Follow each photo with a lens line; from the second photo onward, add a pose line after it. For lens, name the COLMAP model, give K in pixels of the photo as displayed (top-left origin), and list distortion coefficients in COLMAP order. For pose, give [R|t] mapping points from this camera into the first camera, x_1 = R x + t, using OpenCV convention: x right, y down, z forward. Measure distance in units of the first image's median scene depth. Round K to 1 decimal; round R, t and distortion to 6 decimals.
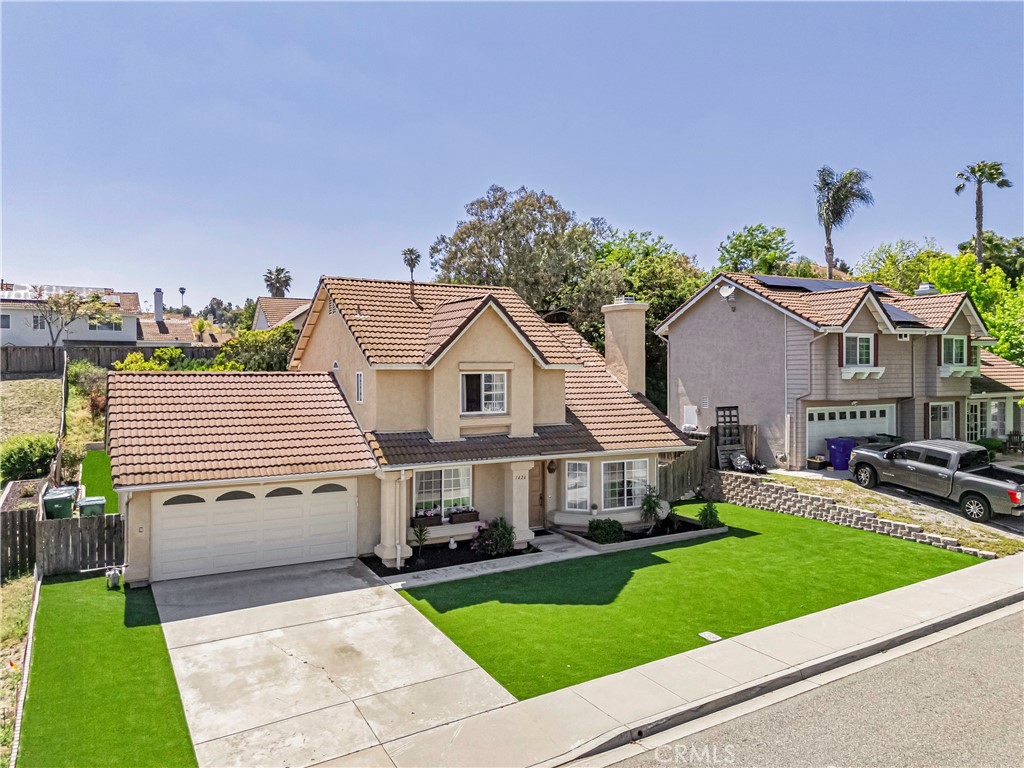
lens RADIAL K [[754.9, 0, 514.3], [0, 754.9, 381.6], [0, 0, 1]] dist [0.060580, -0.048442]
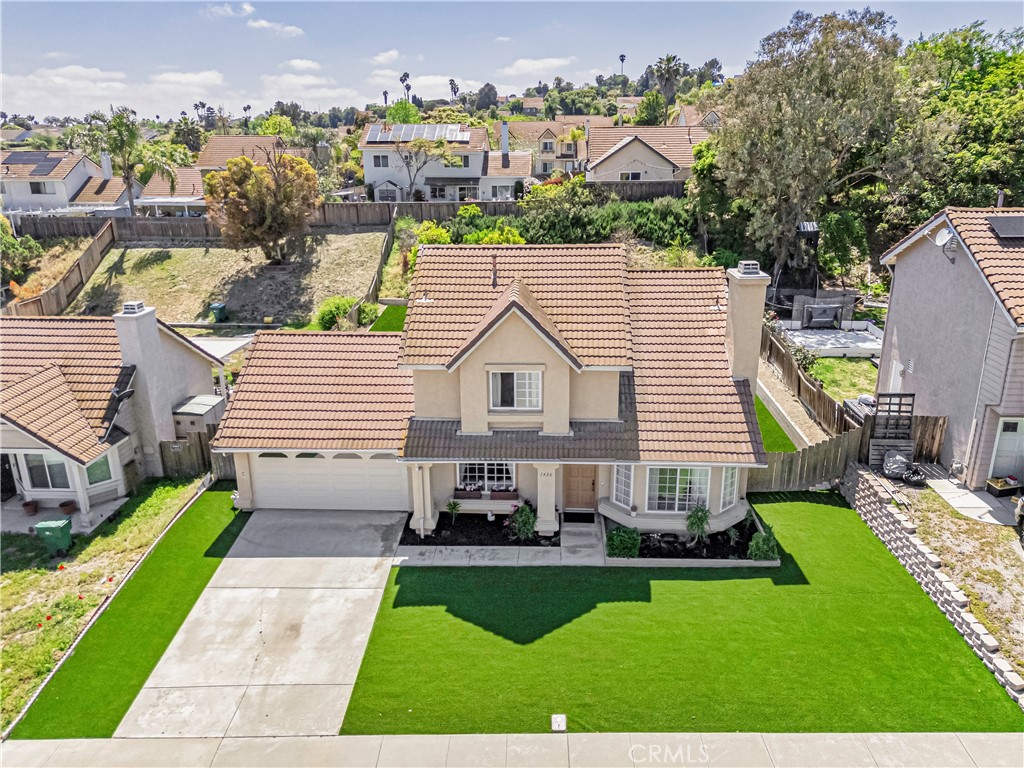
lens RADIAL K [[754.9, 0, 514.3], [0, 754.9, 381.6], [0, 0, 1]] dist [0.060580, -0.048442]
pose [[0.845845, 0.161289, -0.508461, 0.479739], [-0.001931, 0.954113, 0.299442, -0.305248], [0.533426, -0.252299, 0.807342, 0.179571]]
